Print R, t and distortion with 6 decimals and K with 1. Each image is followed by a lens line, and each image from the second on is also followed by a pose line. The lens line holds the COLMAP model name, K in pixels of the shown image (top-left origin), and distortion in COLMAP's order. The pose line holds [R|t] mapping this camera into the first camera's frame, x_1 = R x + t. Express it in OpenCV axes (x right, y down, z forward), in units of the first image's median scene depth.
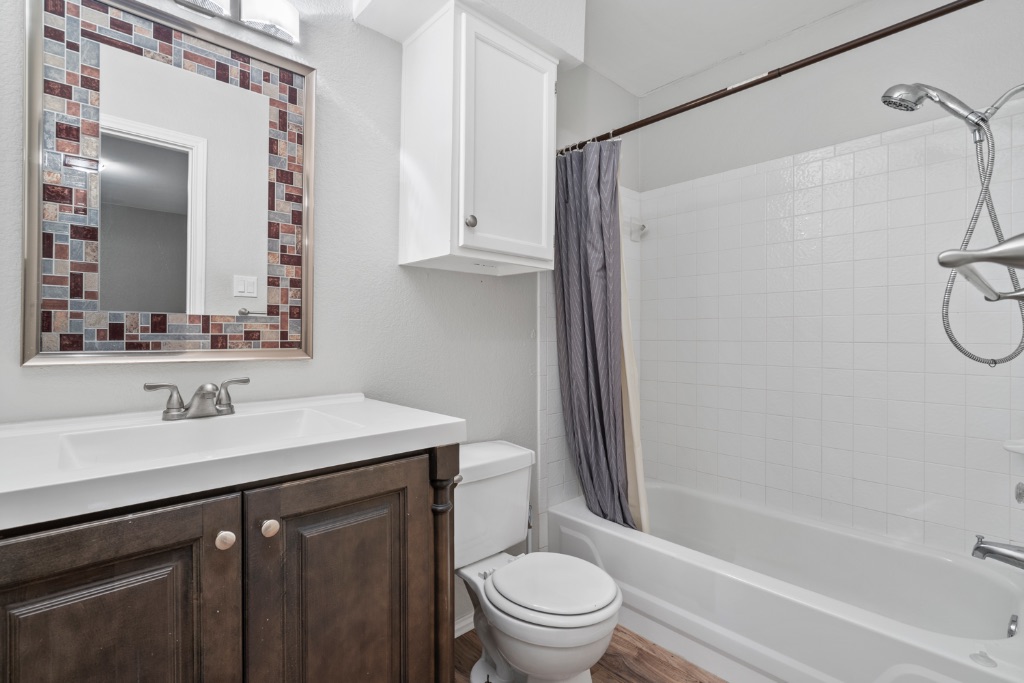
lens RADIAL K [[475.0, 0, 513.5], [0, 475.0, 344.3], [0, 0, 1]] dist [0.001152, -0.000050]
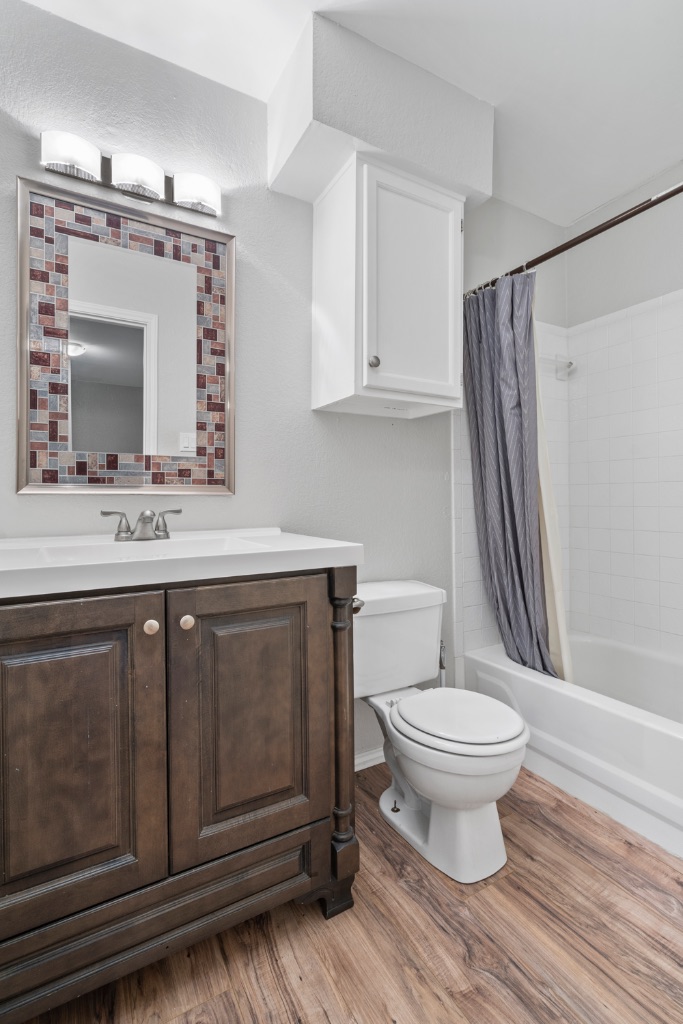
lens RADIAL K [[475.0, 0, 340.7], [0, 475.0, 503.6], [0, 0, 1]] dist [0.001152, -0.000050]
pose [[0.974567, -0.008082, -0.223949, 0.076403], [0.007214, 0.999963, -0.004694, 0.062143], [0.223979, 0.002959, 0.974590, -0.038415]]
